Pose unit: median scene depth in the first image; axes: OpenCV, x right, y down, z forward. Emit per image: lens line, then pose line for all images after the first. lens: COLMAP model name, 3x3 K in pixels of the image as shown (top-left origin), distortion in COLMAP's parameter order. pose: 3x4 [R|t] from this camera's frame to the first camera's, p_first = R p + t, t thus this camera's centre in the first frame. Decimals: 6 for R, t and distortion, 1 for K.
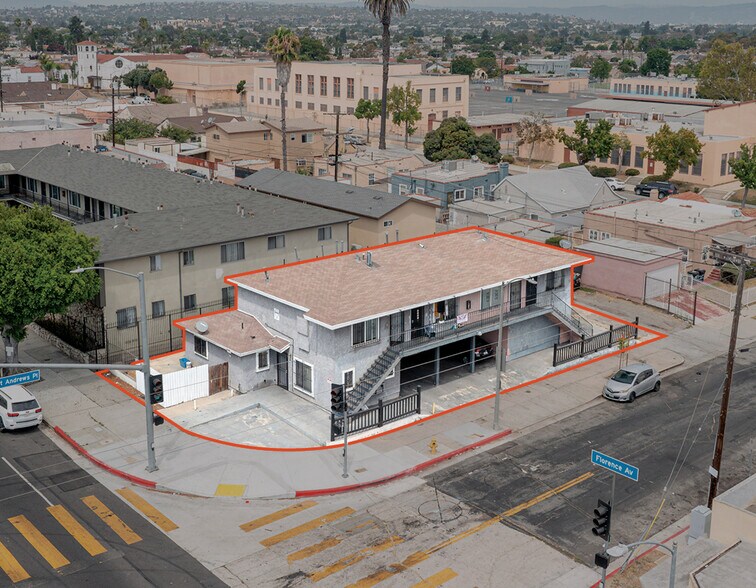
lens RADIAL K [[941.2, 0, 376.7], [0, 941.2, 218.5], [0, 0, 1]] dist [0.004737, -0.021619]
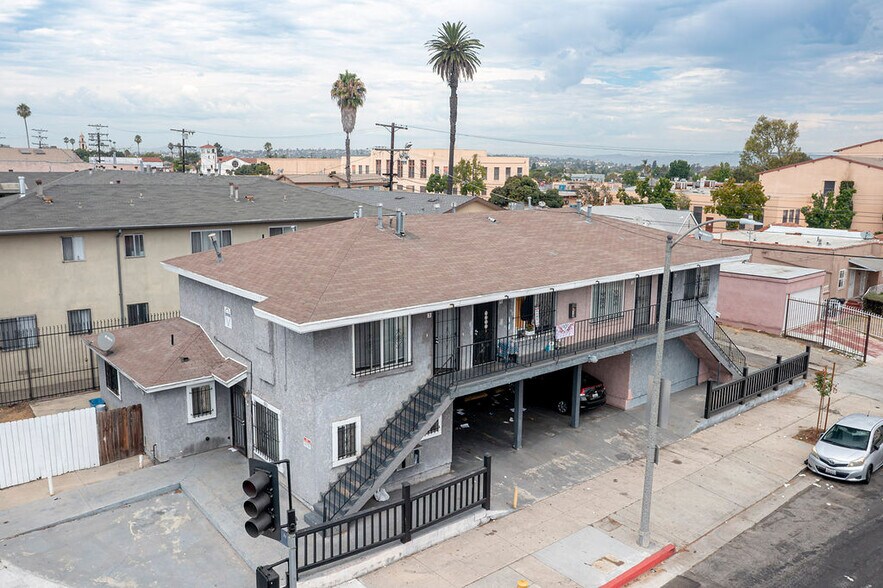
lens RADIAL K [[693.5, 0, 444.0], [0, 693.5, 290.7], [0, 0, 1]] dist [-0.006519, -0.008959]
pose [[0.999911, 0.007372, -0.011103, 0.023653], [-0.007659, 0.999632, -0.026036, 0.095231], [0.010907, 0.026118, 0.999599, 0.595082]]
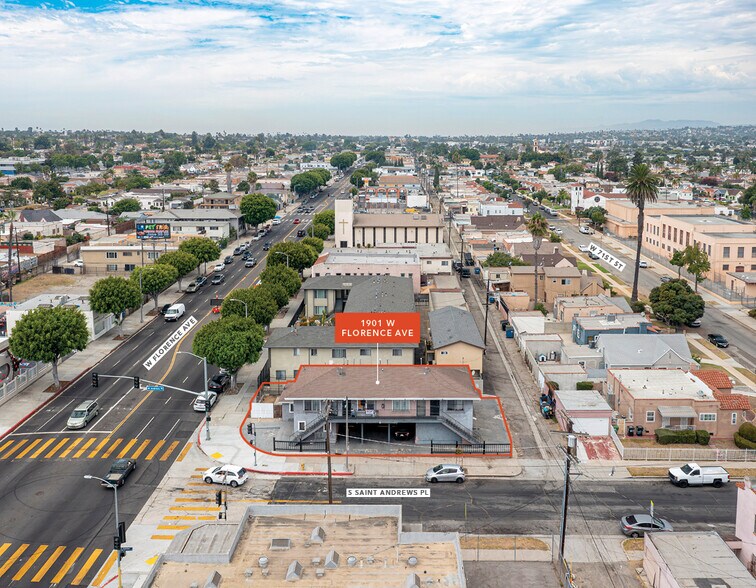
lens RADIAL K [[714.5, 0, 399.8], [0, 714.5, 205.8], [0, 0, 1]] dist [0.004935, -0.013307]
pose [[0.754192, 0.058473, -0.654045, 1.090088], [-0.130010, 0.989607, -0.061444, -0.234229], [0.643655, 0.131373, 0.753956, -0.126530]]
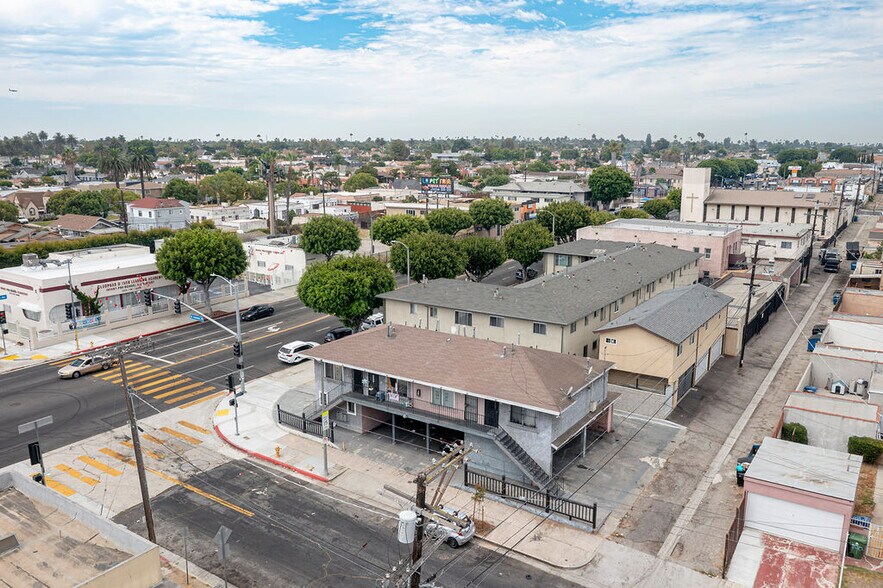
lens RADIAL K [[688.1, 0, 441.5], [0, 688.1, 294.0], [0, 0, 1]] dist [-0.010113, 0.000400]
pose [[0.259634, 0.193744, -0.946073, 0.935446], [-0.192969, 0.970319, 0.145752, -0.166386], [0.946231, 0.144721, 0.289314, 0.792504]]
